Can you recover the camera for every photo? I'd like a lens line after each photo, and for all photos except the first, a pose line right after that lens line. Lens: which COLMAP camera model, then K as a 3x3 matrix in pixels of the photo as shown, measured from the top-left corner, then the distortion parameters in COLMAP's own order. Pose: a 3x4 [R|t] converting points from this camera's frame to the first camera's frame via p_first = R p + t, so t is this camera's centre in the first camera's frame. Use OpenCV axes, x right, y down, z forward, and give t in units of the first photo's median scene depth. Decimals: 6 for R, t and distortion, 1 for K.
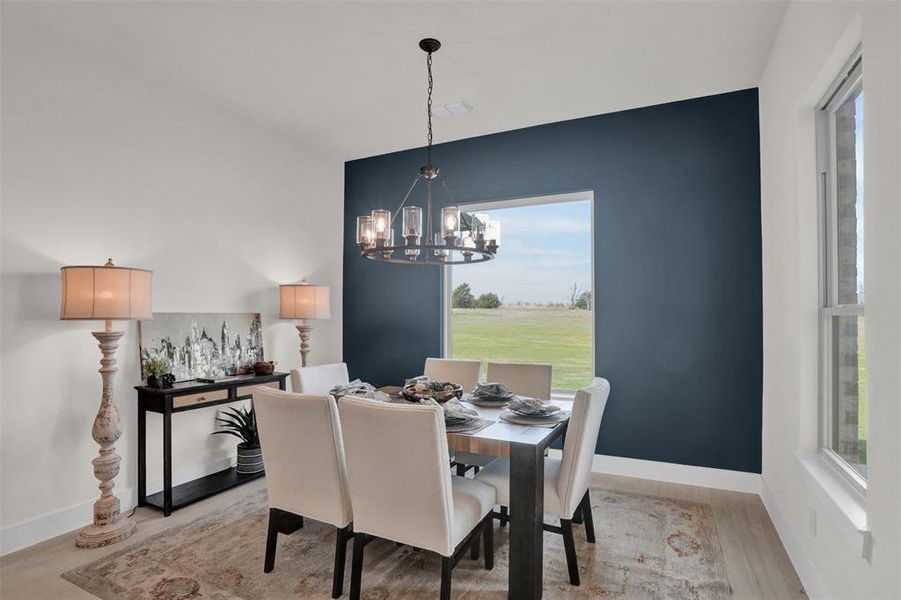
lens RADIAL K [[448.8, 0, 450.8], [0, 448.8, 306.5], [0, 0, 1]] dist [-0.050840, 0.014197]
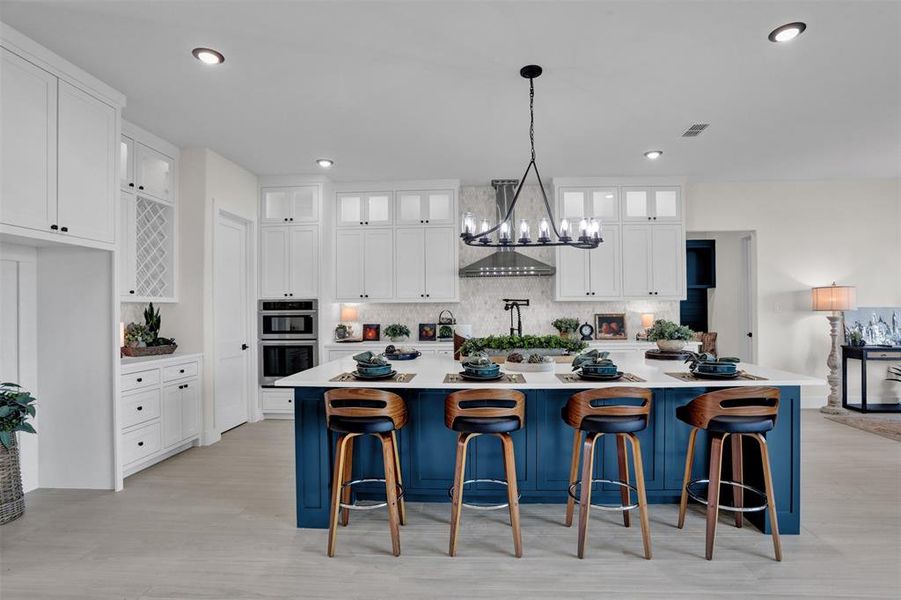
lens RADIAL K [[448.8, 0, 455.6], [0, 448.8, 308.2], [0, 0, 1]] dist [-0.050840, 0.014197]
pose [[0.389889, -0.008620, -0.920822, 0.398541], [0.024053, 0.999710, 0.000826, -0.025896], [0.920548, -0.022470, 0.389983, -1.354929]]
